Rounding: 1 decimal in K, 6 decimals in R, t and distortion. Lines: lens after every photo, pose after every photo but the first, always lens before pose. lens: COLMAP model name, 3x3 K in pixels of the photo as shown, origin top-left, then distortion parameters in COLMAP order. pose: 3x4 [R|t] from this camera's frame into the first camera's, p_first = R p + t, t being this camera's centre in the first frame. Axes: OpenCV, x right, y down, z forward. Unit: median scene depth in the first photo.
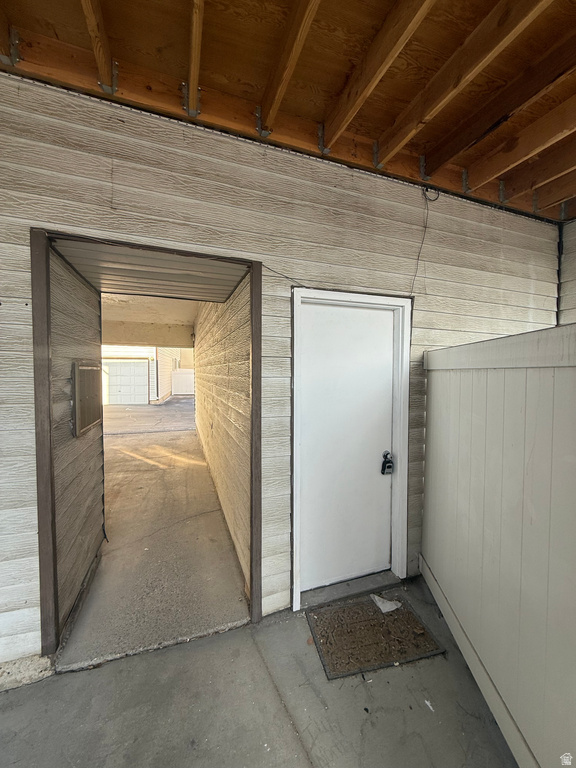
lens RADIAL K [[306.3, 0, 288.5], [0, 306.3, 381.9], [0, 0, 1]] dist [-0.001302, 0.000621]
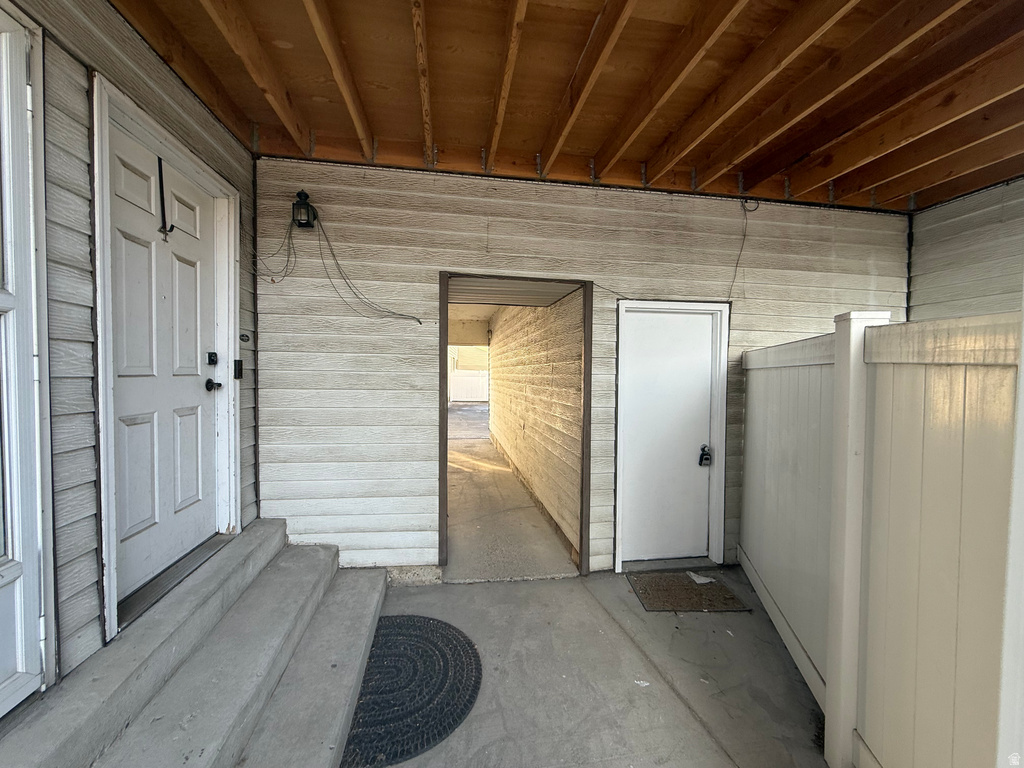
lens RADIAL K [[408.4, 0, 509.7], [0, 408.4, 383.4], [0, 0, 1]] dist [-0.001302, 0.000621]
pose [[0.980943, 0.009975, -0.194038, -0.087688], [-0.012250, 0.999870, -0.010530, 0.040280], [0.193908, 0.012707, 0.980937, -0.637329]]
